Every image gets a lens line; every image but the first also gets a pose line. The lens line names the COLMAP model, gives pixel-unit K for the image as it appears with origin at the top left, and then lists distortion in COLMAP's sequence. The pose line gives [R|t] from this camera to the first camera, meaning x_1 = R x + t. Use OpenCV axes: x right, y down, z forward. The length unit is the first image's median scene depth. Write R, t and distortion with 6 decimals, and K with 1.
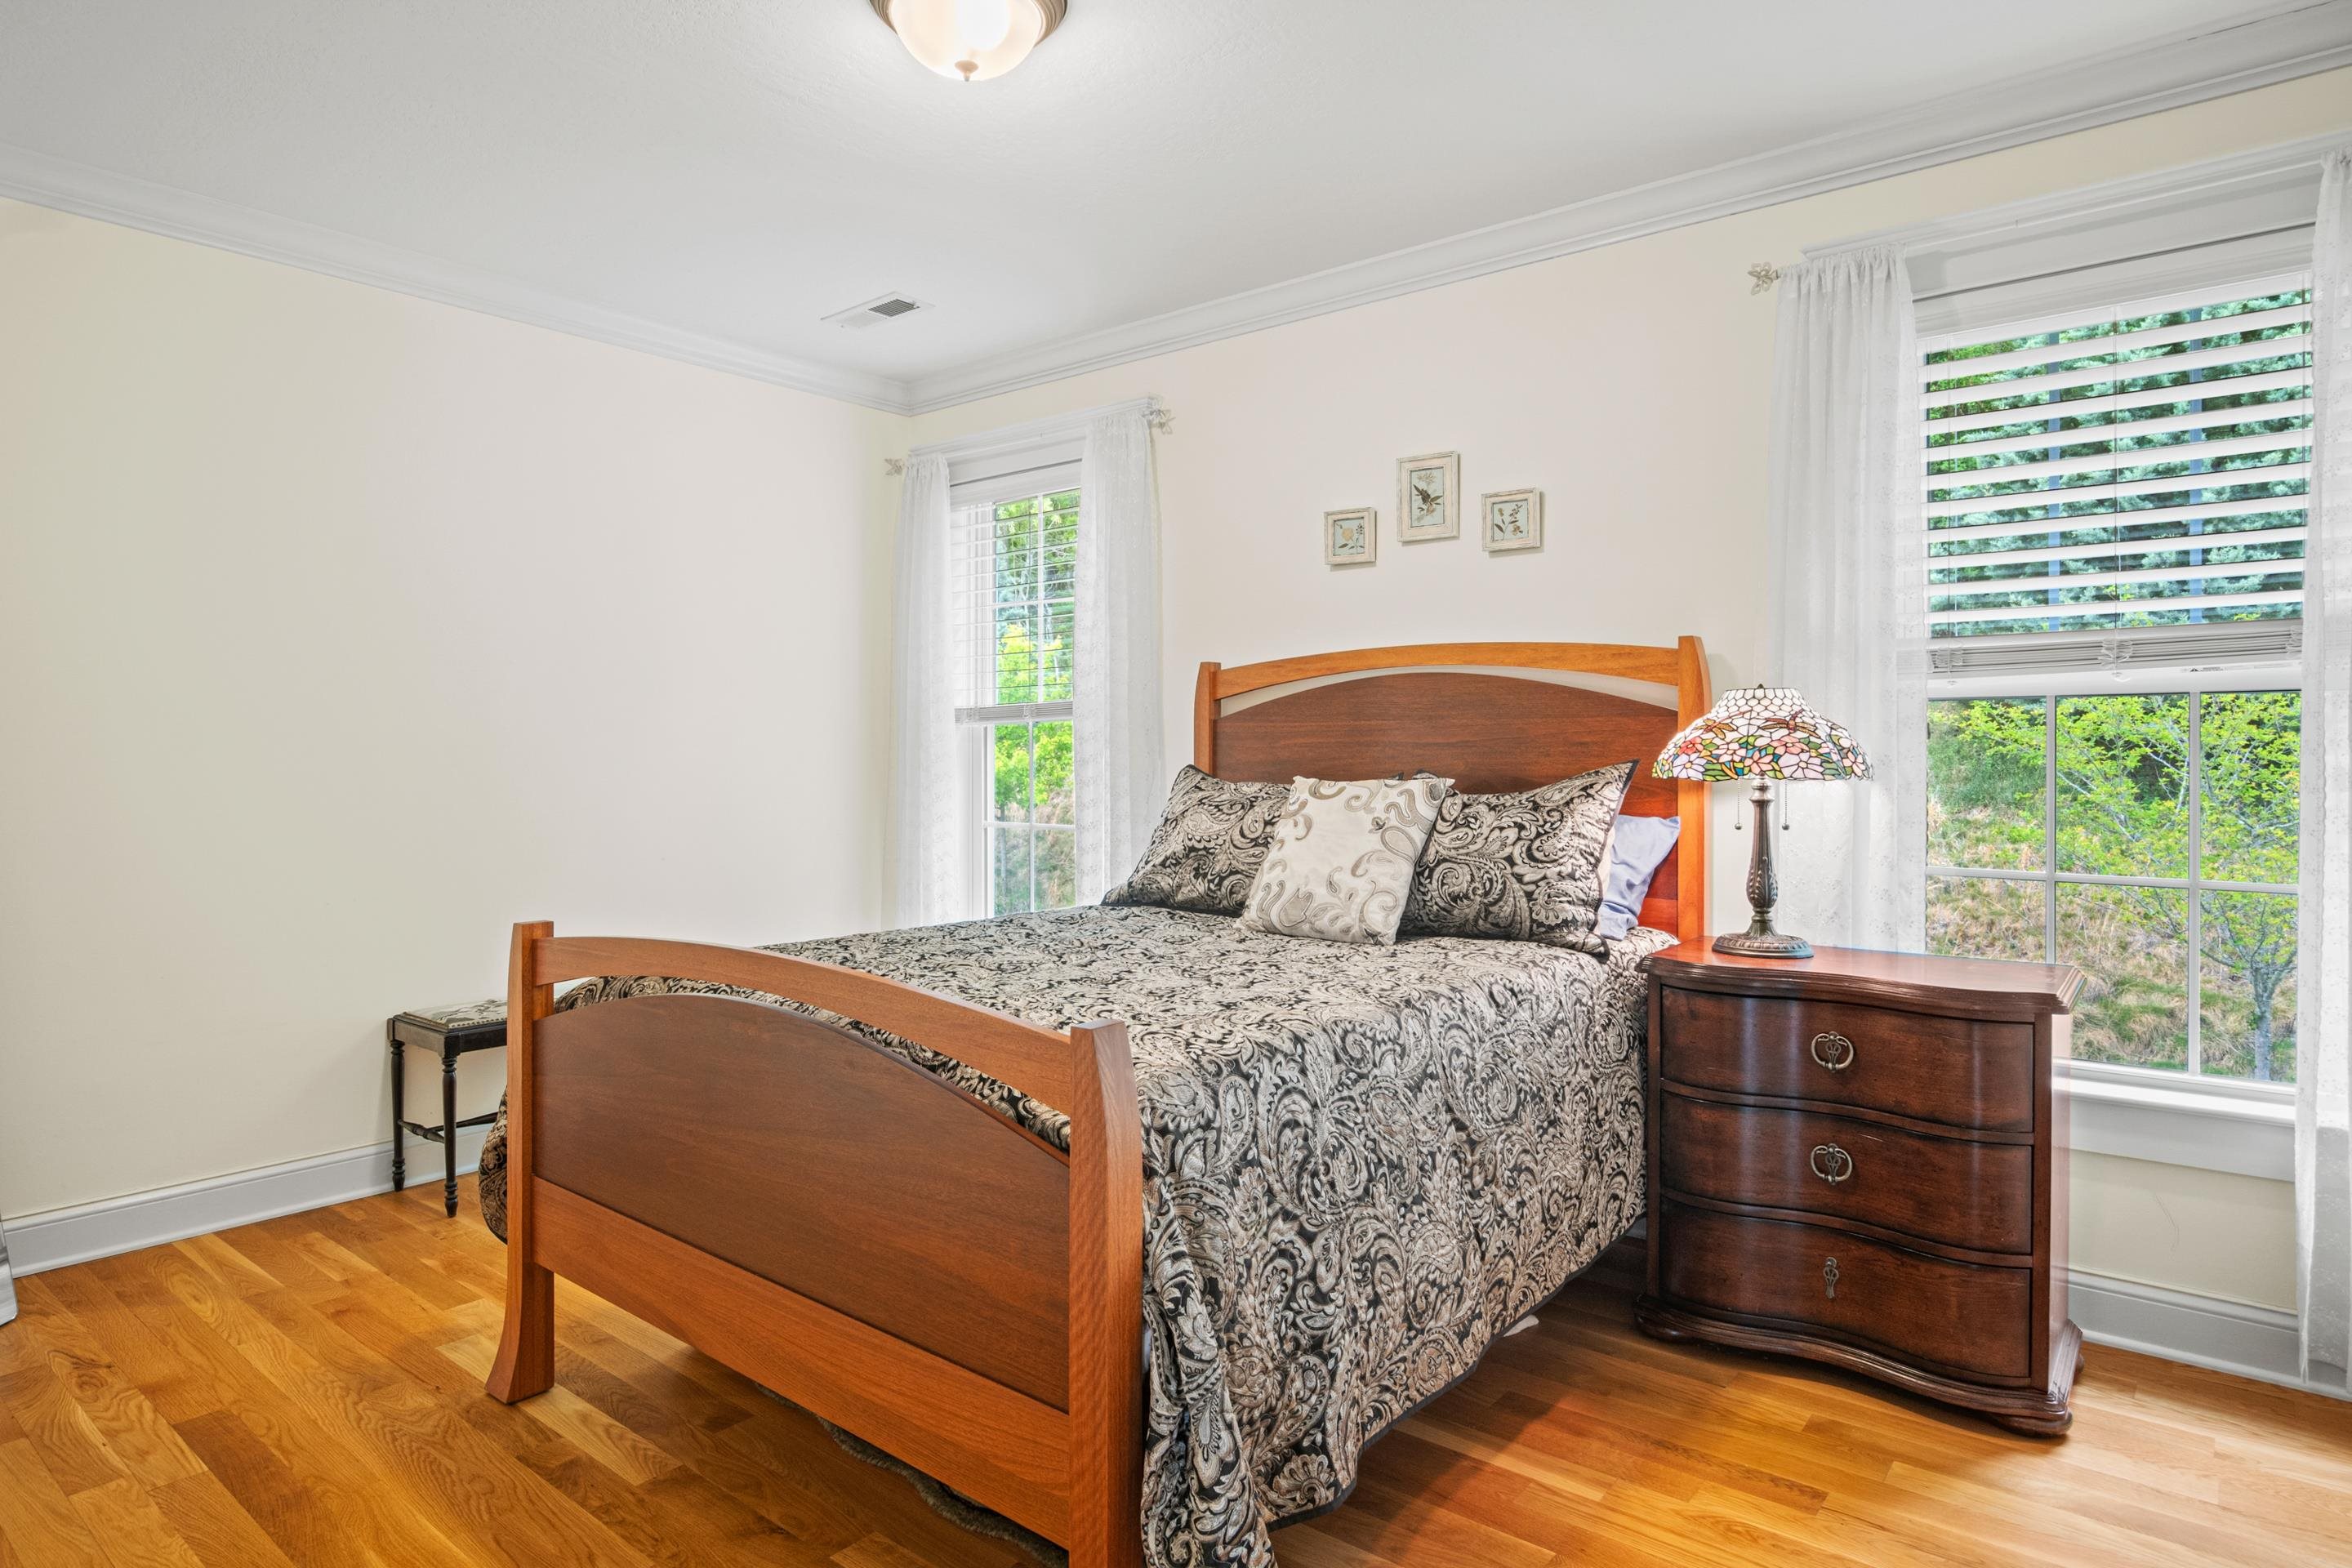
lens RADIAL K [[1332.5, 0, 1179.8], [0, 1332.5, 790.6], [0, 0, 1]] dist [0.000874, -0.000962]
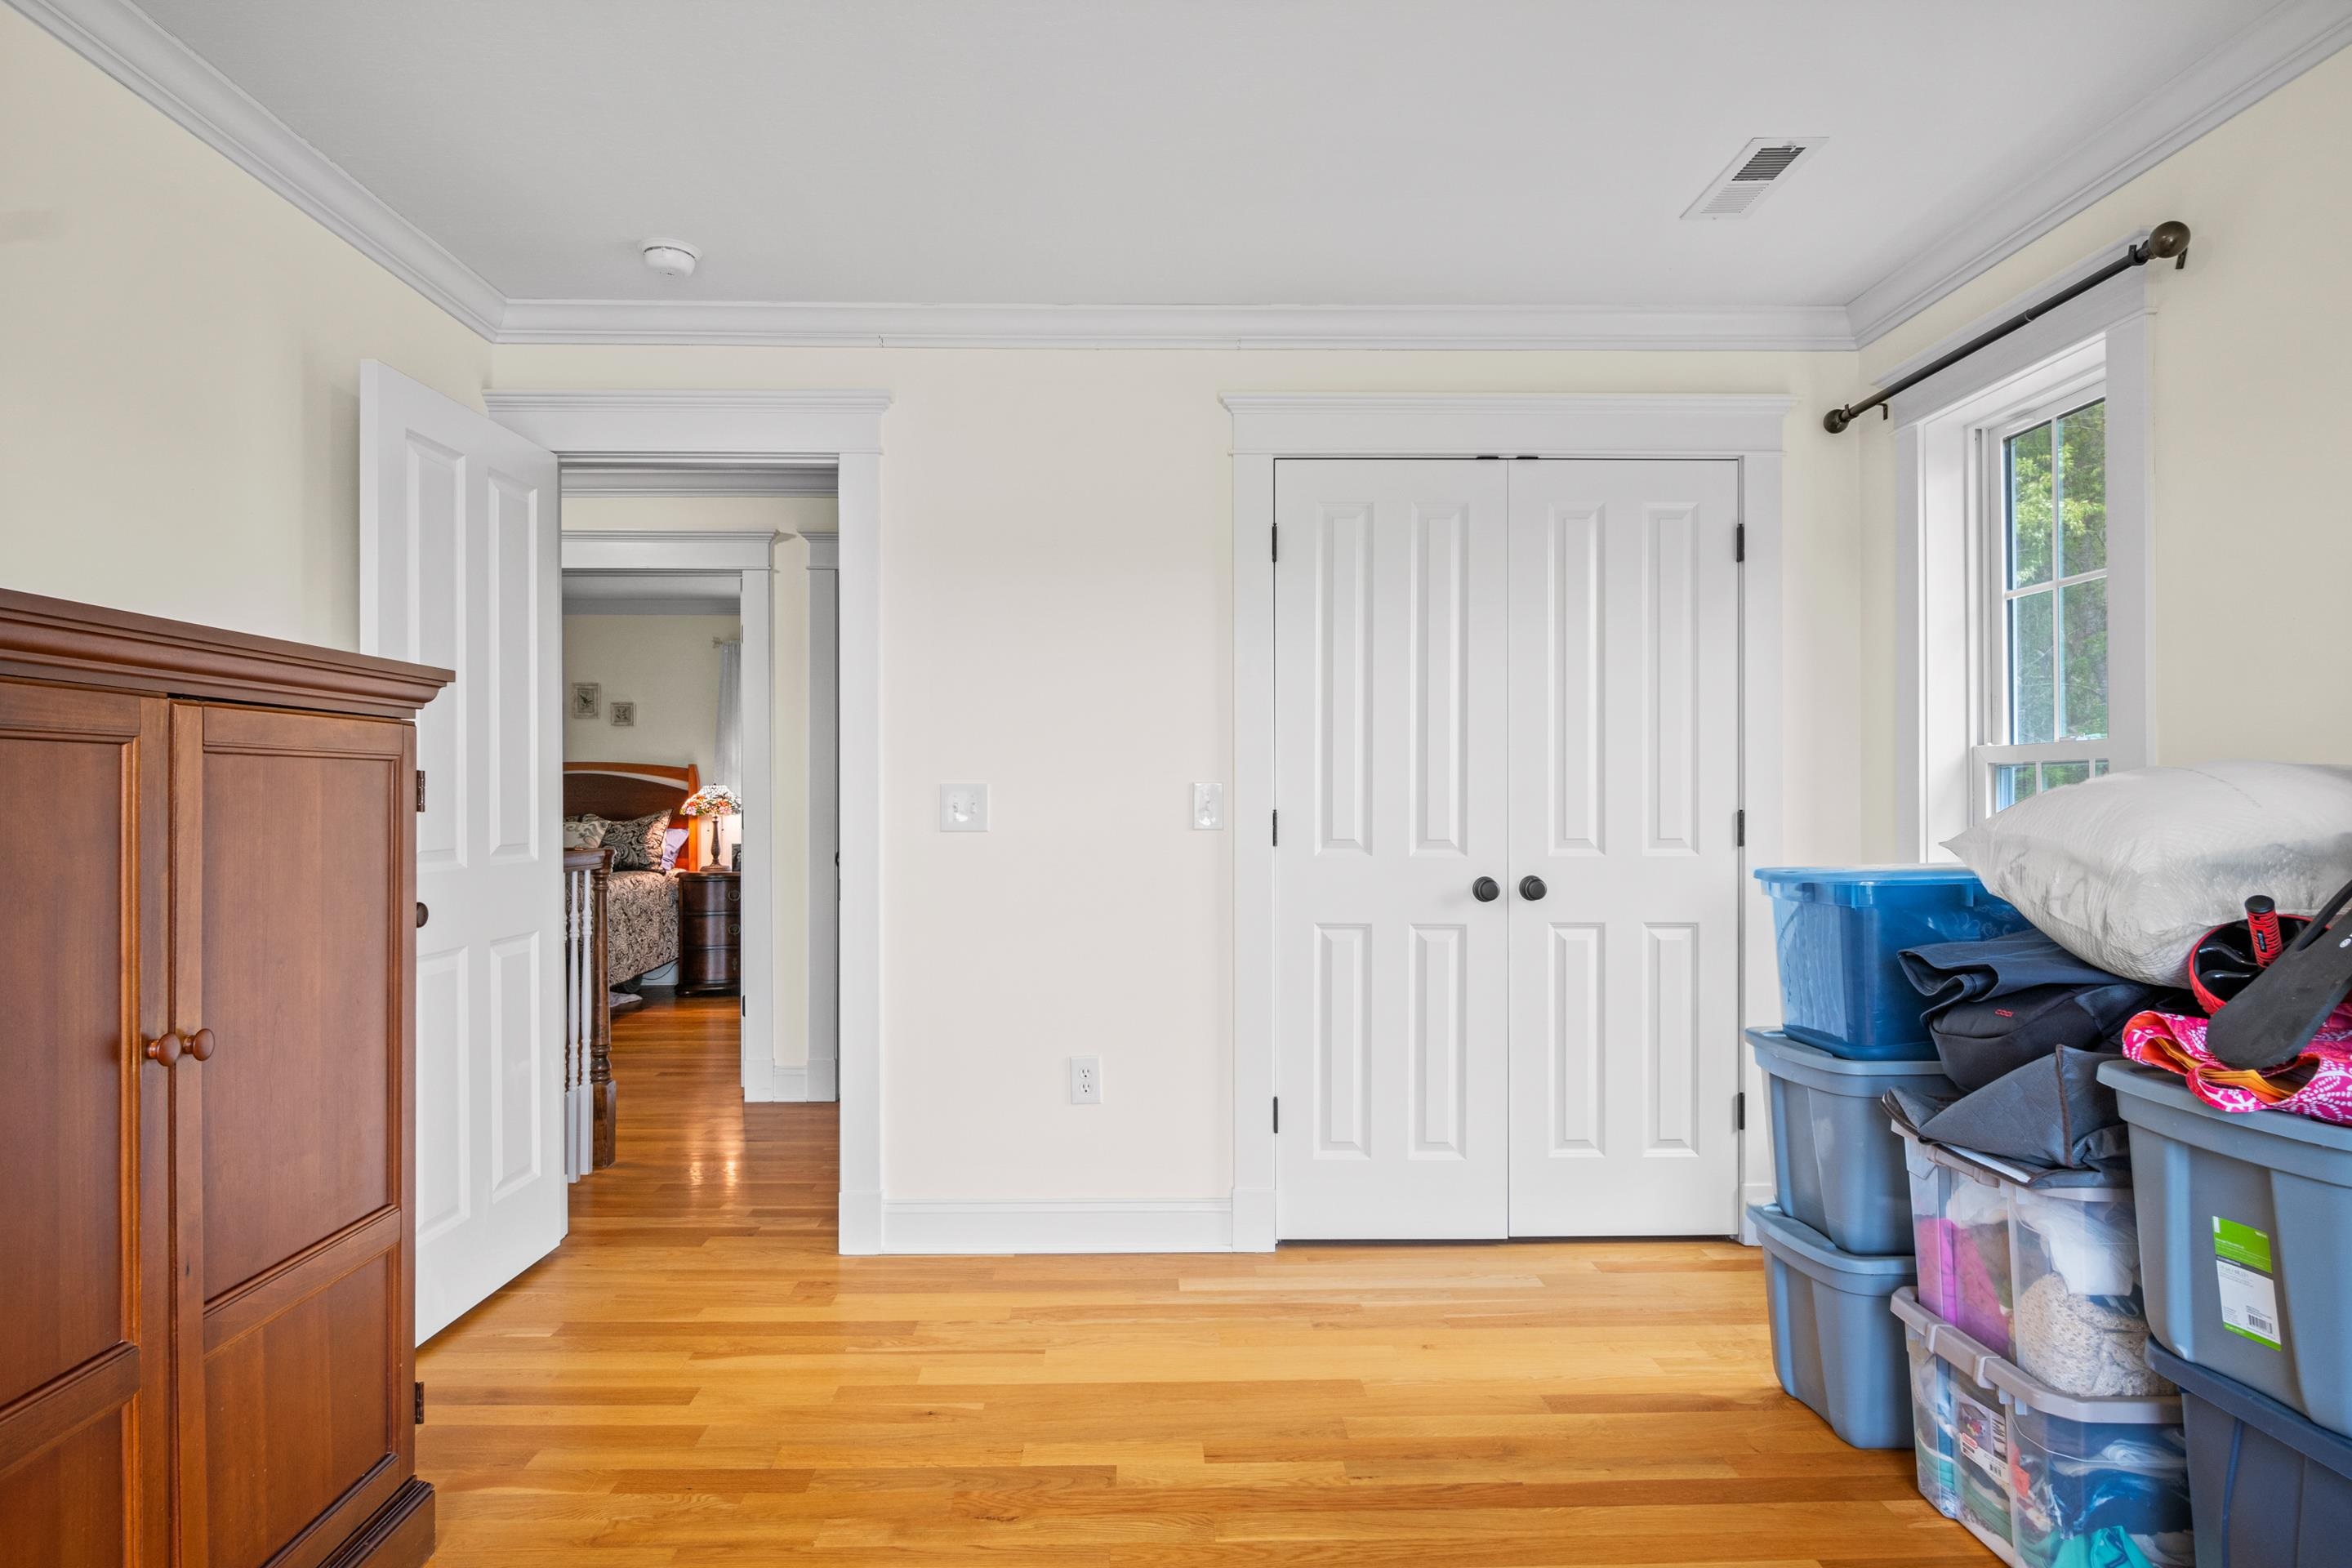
lens RADIAL K [[1332.5, 0, 1179.8], [0, 1332.5, 790.6], [0, 0, 1]] dist [0.000874, -0.000962]
pose [[0.754609, 0.012756, 0.656051, -0.751416], [0.015237, 0.999201, -0.036954, 0.063838], [-0.655998, 0.037882, 0.753811, -1.965053]]
